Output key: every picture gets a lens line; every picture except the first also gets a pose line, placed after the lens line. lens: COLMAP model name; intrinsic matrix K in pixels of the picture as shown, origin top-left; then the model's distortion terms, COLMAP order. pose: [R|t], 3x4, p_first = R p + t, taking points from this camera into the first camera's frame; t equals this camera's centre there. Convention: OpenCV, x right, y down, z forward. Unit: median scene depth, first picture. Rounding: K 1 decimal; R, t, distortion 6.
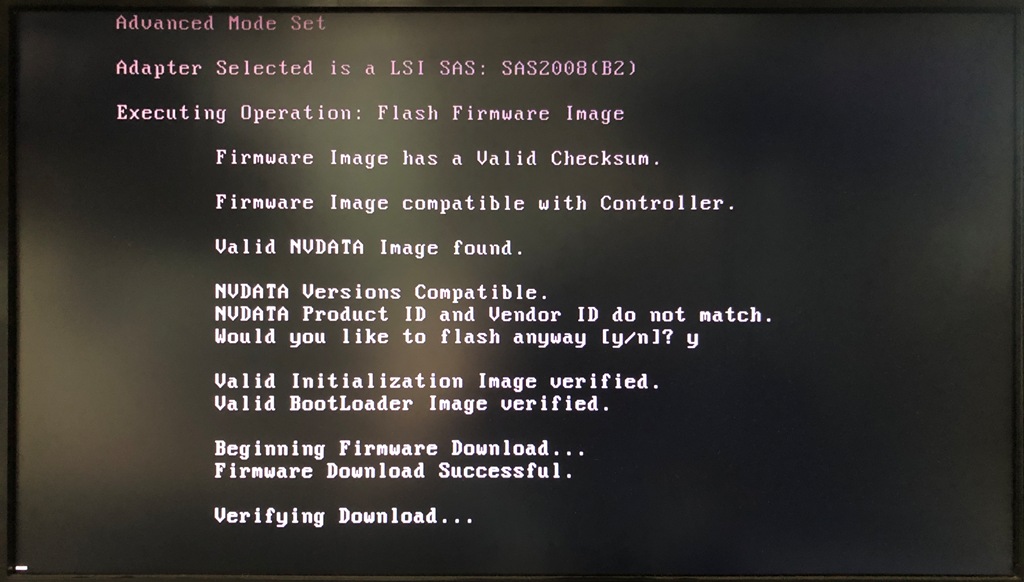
lens RADIAL K [[874.4, 0, 523.3], [0, 874.4, 315.6], [0, 0, 1]] dist [0.057943, -0.054472]
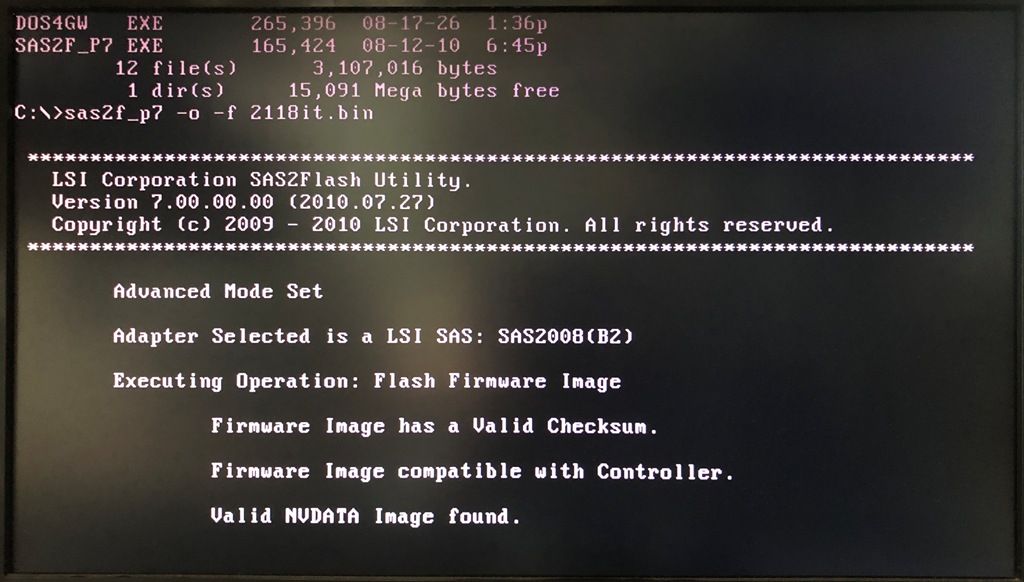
lens RADIAL K [[874.4, 0, 513.6], [0, 874.4, 308.8], [0, 0, 1]] dist [0.057943, -0.054472]
pose [[0.999971, -0.001921, -0.007303, 0.000471], [0.001884, 0.999986, -0.004995, -0.307736], [0.007313, 0.004981, 0.999961, 0.004665]]
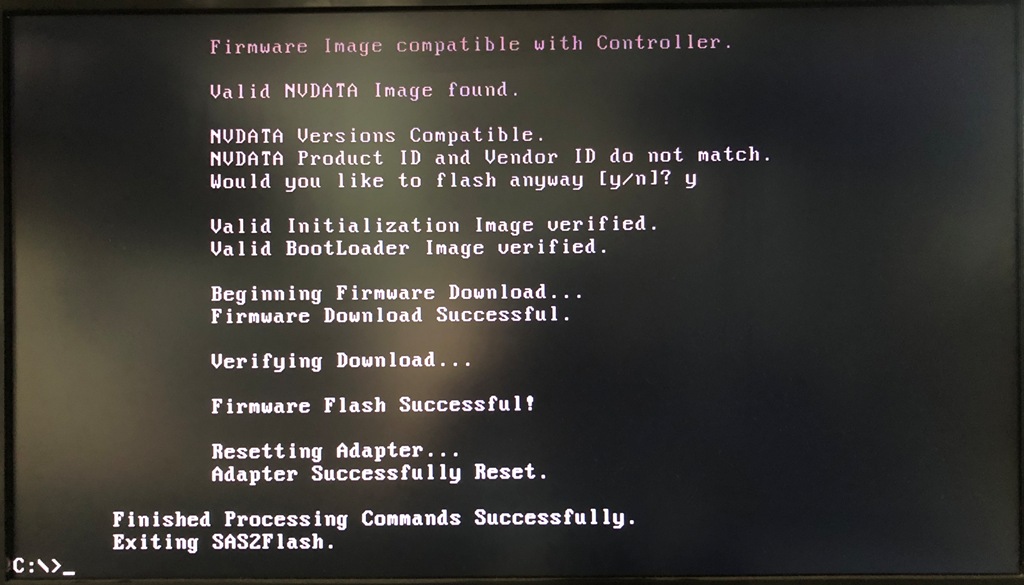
lens RADIAL K [[882.5, 0, 516.2], [0, 882.5, 326.6], [0, 0, 1]] dist [0.047675, -0.040921]
pose [[0.999945, -0.008754, -0.005696, 0.000071], [0.008735, 0.999956, -0.003419, 0.194218], [0.005726, 0.003369, 0.999978, -0.001741]]
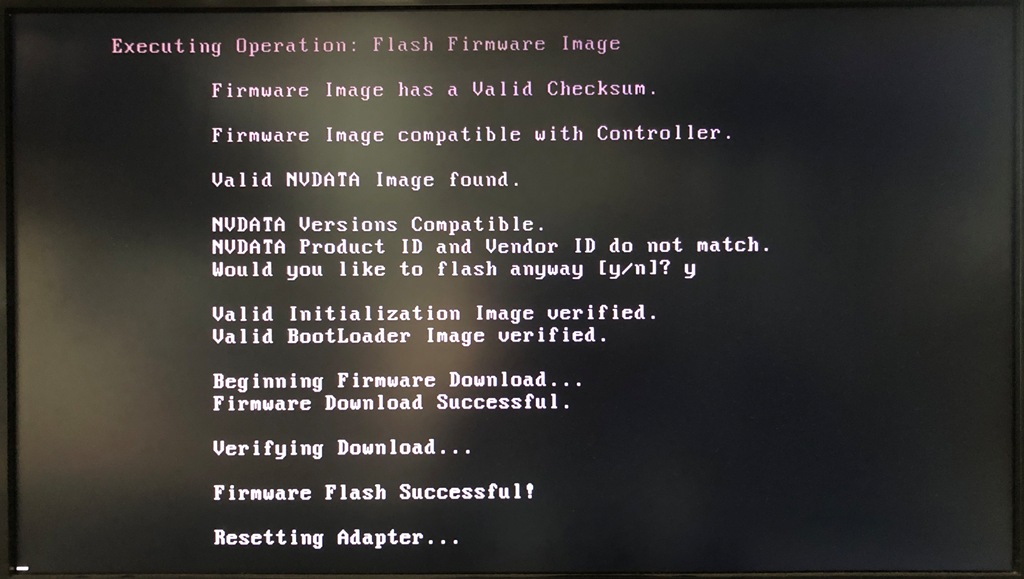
lens RADIAL K [[874.4, 0, 515.9], [0, 874.4, 321.2], [0, 0, 1]] dist [0.057943, -0.054472]
pose [[0.999968, -0.006047, -0.005187, -0.000176], [0.006080, 0.999961, 0.006471, 0.077905], [0.005148, -0.006502, 0.999966, 0.000387]]
